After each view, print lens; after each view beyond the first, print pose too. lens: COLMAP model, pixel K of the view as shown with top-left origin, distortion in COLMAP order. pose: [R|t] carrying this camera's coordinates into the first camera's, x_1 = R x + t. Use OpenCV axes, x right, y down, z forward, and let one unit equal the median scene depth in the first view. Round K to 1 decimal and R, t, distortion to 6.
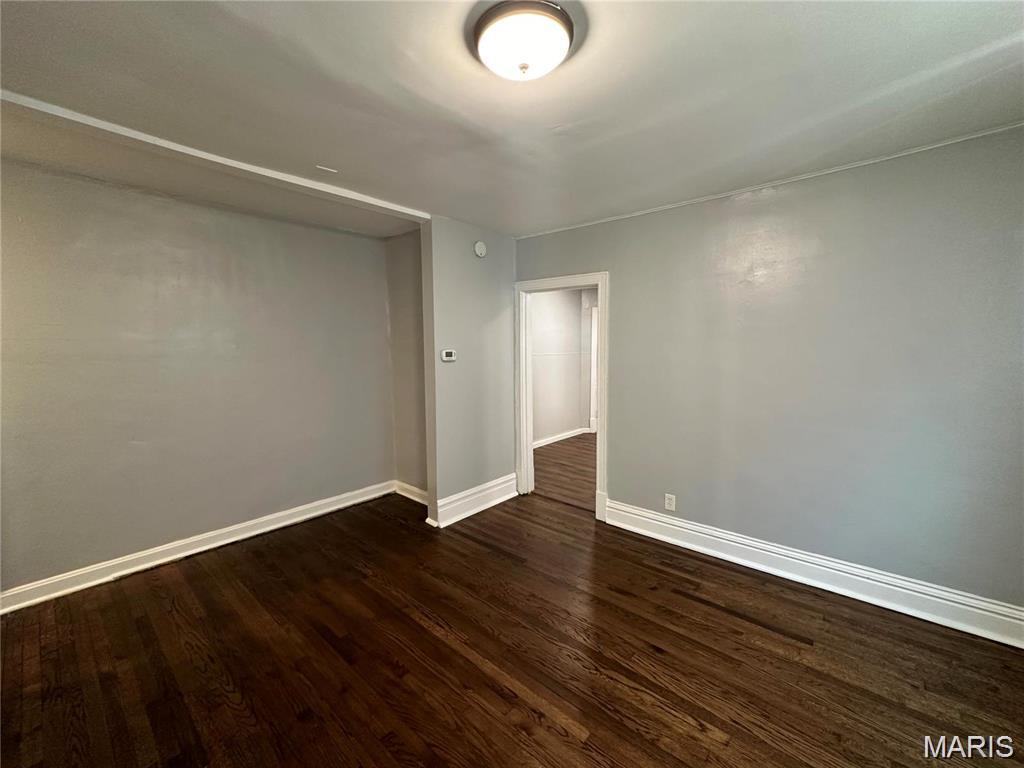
lens RADIAL K [[411.5, 0, 514.8], [0, 411.5, 386.4], [0, 0, 1]] dist [-0.002306, 0.000344]
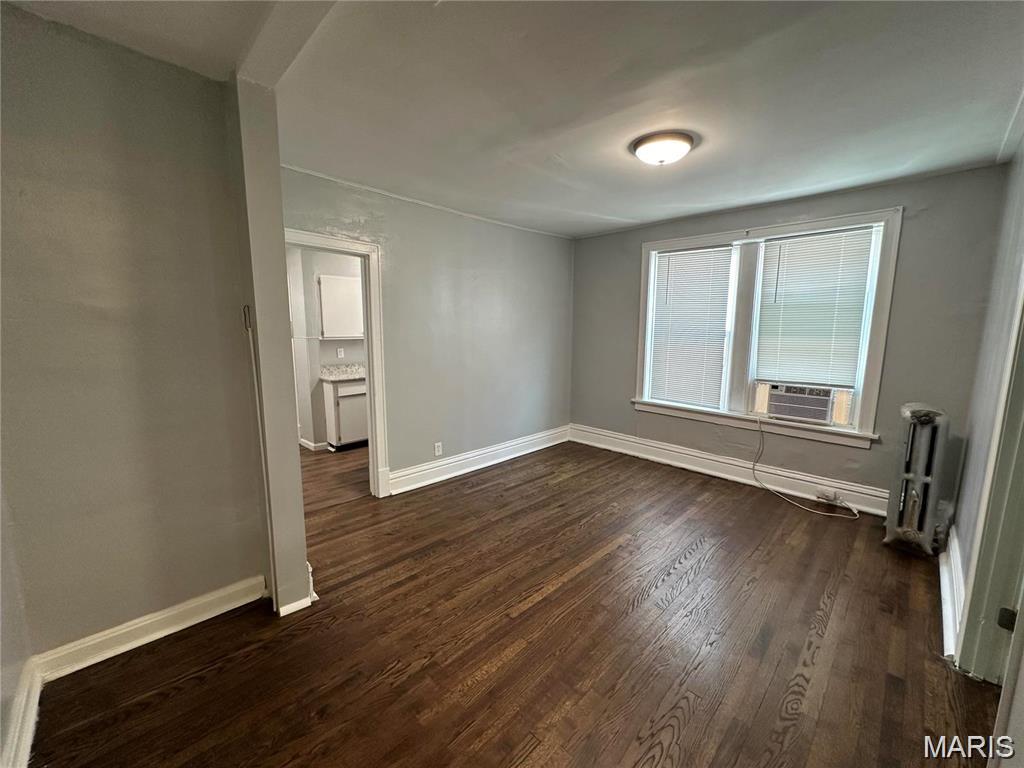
lens RADIAL K [[411.5, 0, 504.6], [0, 411.5, 387.6], [0, 0, 1]] dist [-0.002306, 0.000344]
pose [[0.074896, -0.136282, 0.987835, -0.930943], [0.088235, 0.987637, 0.129565, -0.052270], [-0.993280, 0.077458, 0.085995, 0.779071]]
